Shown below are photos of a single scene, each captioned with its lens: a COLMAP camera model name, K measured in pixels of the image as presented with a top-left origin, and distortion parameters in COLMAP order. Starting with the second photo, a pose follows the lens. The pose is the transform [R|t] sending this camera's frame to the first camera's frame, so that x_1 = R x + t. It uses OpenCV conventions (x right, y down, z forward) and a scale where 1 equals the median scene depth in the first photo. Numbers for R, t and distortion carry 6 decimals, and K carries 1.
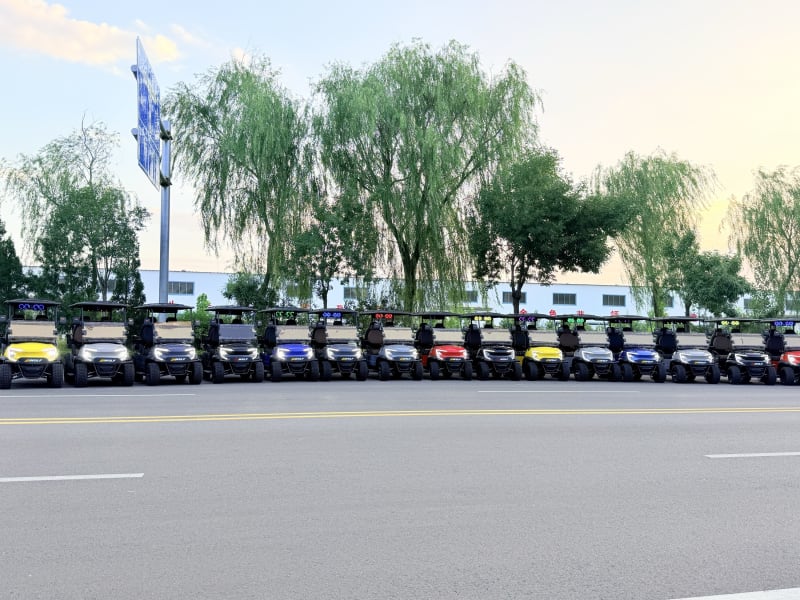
lens RADIAL K [[679.6, 0, 403.6], [0, 679.6, 288.8], [0, 0, 1]] dist [0.089982, -0.048851]
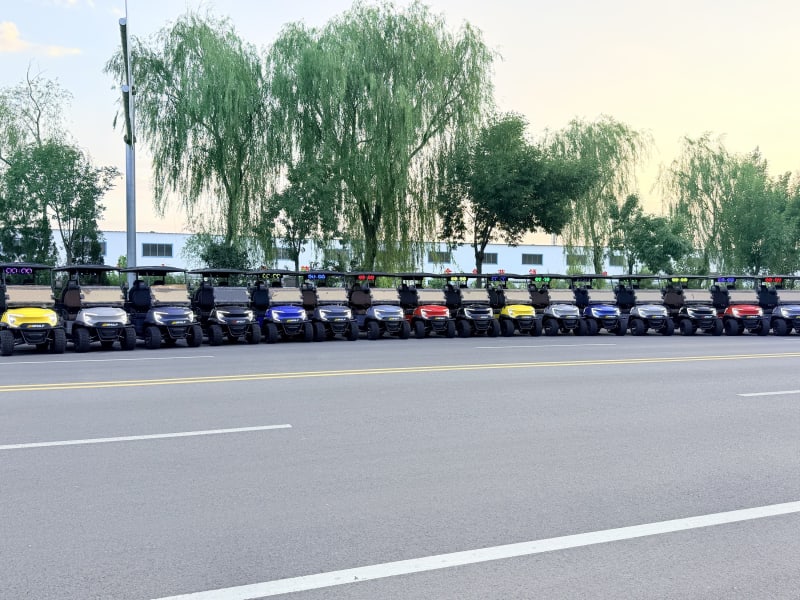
lens RADIAL K [[679.6, 0, 401.1], [0, 679.6, 290.6], [0, 0, 1]] dist [0.089982, -0.048851]
pose [[0.991987, -0.012494, 0.125721, -0.103098], [0.004709, 0.998063, 0.062030, -0.003068], [-0.126252, -0.060941, 0.990125, -0.018890]]
